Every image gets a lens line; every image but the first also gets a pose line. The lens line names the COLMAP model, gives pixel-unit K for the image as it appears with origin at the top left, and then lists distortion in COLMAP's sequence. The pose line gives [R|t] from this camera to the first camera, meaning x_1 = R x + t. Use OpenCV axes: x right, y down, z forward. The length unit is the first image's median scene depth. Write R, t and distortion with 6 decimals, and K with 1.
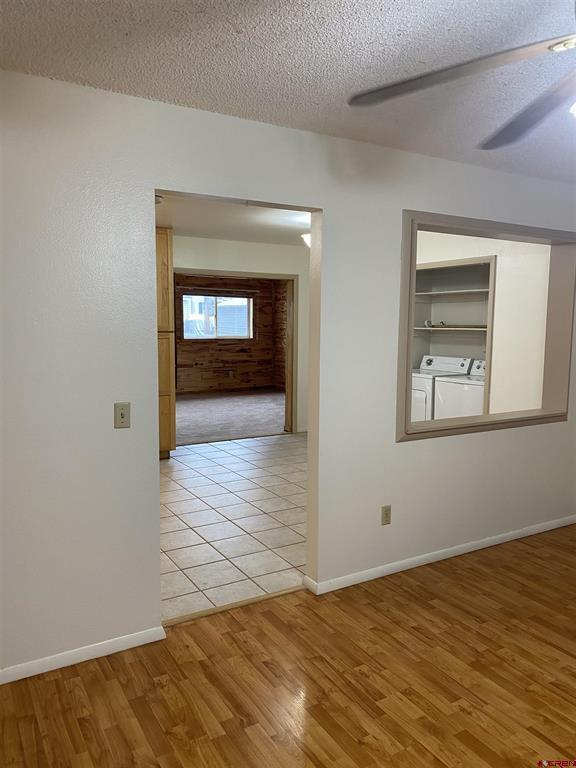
lens RADIAL K [[583.2, 0, 282.5], [0, 583.2, 378.2], [0, 0, 1]] dist [0.036762, -0.037372]
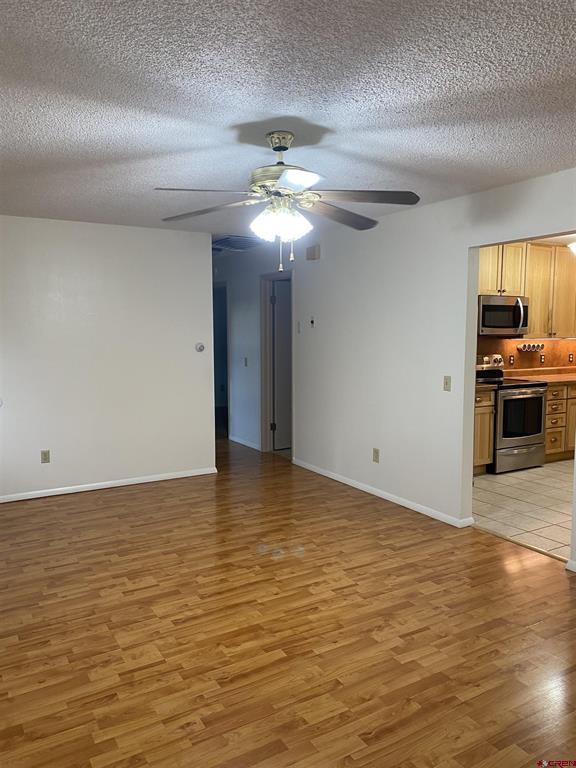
lens RADIAL K [[583.2, 0, 282.5], [0, 583.2, 388.0], [0, 0, 1]] dist [0.036762, -0.037372]
pose [[-0.006008, 0.093678, -0.995584, 0.618672], [-0.099152, 0.990640, 0.093811, -0.015544], [0.995054, 0.099278, 0.003337, 0.220467]]
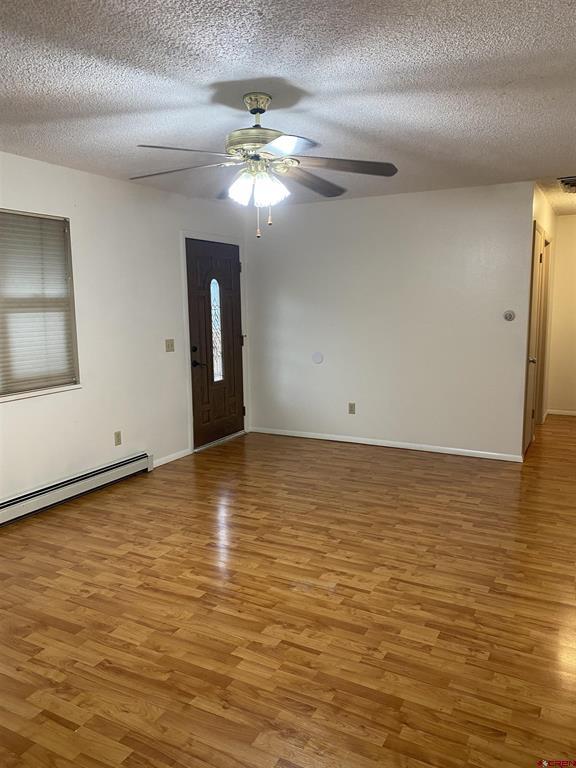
lens RADIAL K [[583.2, 0, 289.7], [0, 583.2, 391.4], [0, 0, 1]] dist [0.036762, -0.037372]
pose [[-0.856421, 0.080390, -0.509981, 0.362242], [-0.049335, 0.970539, 0.235838, -0.055719], [0.513915, 0.227137, -0.827224, 0.646492]]
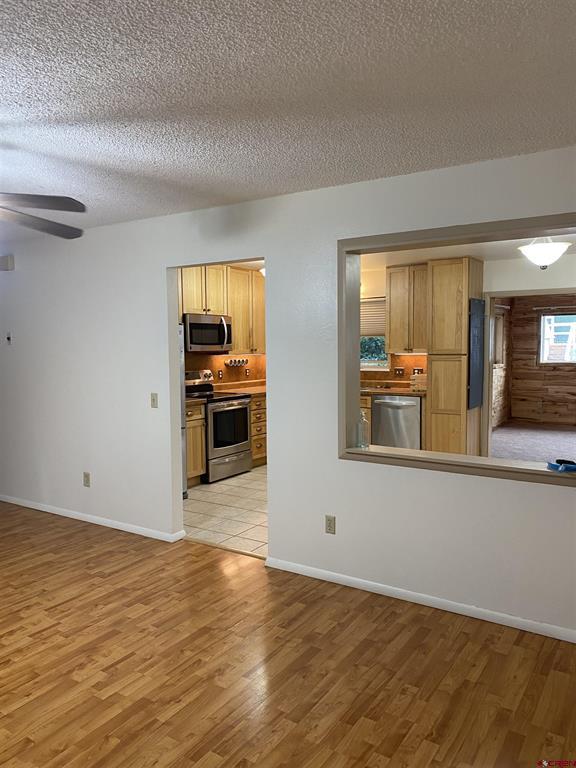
lens RADIAL K [[583.2, 0, 282.2], [0, 583.2, 386.2], [0, 0, 1]] dist [0.036762, -0.037372]
pose [[0.435783, 0.056609, -0.898270, 0.619127], [-0.080532, 0.996469, 0.023729, -0.021309], [0.896442, 0.061999, 0.438803, 0.247984]]
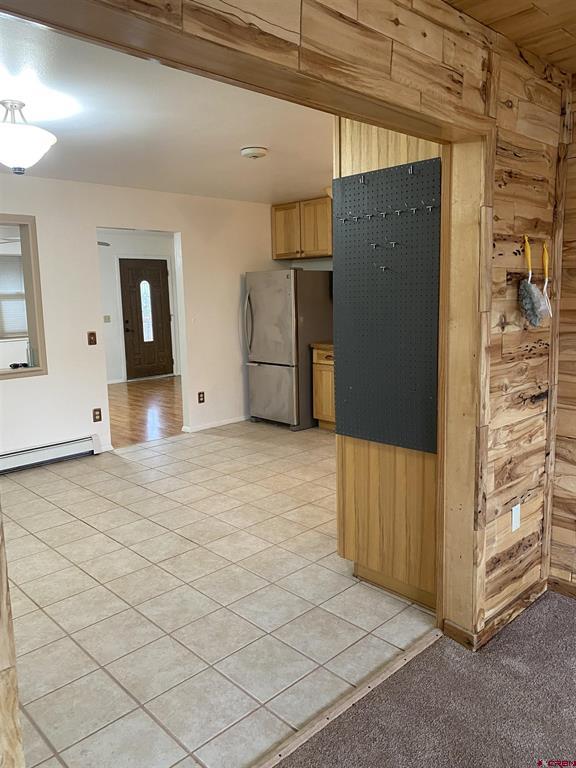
lens RADIAL K [[583.2, 0, 295.5], [0, 583.2, 382.1], [0, 0, 1]] dist [0.036762, -0.037372]
pose [[-0.968674, 0.052168, -0.242793, -0.039806], [-0.010992, 0.967721, 0.251784, -0.146340], [0.248091, 0.246565, -0.936833, 1.461043]]
